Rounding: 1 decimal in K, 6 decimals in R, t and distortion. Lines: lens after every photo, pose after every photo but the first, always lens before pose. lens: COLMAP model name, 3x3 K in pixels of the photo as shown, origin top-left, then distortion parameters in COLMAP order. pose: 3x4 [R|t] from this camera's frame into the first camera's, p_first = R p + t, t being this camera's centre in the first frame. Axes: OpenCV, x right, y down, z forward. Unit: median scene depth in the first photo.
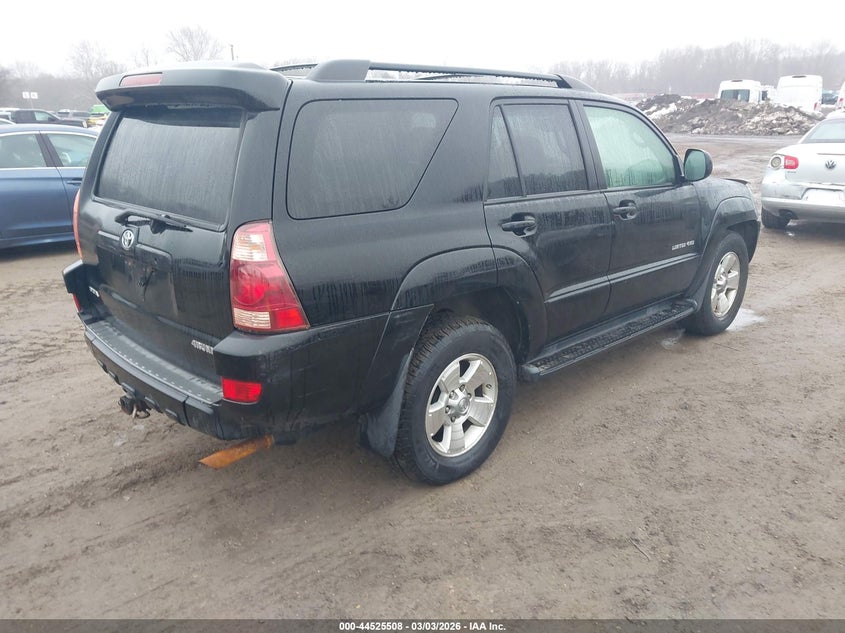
lens RADIAL K [[643.1, 0, 418.7], [0, 643.1, 316.3], [0, 0, 1]] dist [-0.002071, -0.001577]
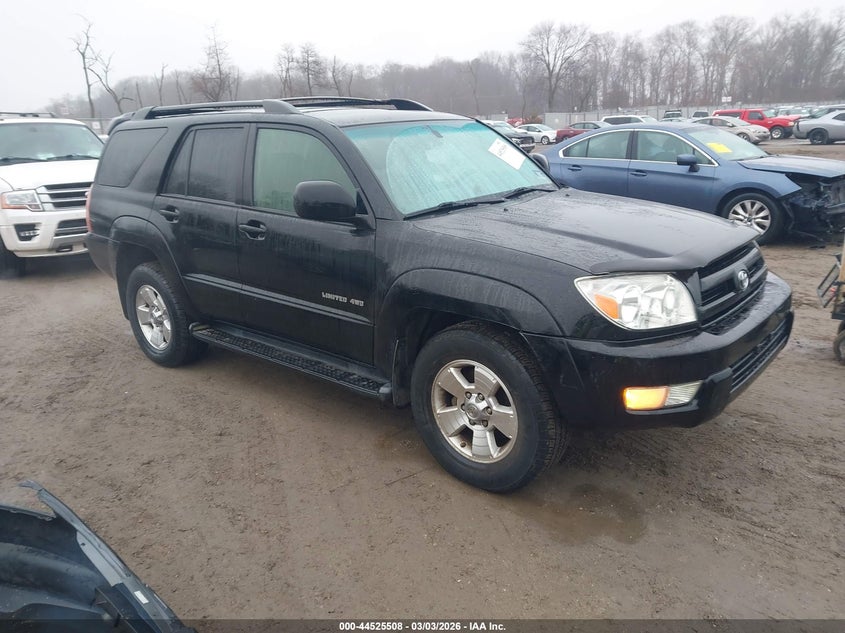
lens RADIAL K [[643.1, 0, 418.7], [0, 643.1, 316.3], [0, 0, 1]] dist [-0.002071, -0.001577]
pose [[0.105545, 0.288388, -0.951679, 1.371144], [-0.261555, 0.931378, 0.253228, -0.366735], [0.959400, 0.222189, 0.173732, 1.103352]]
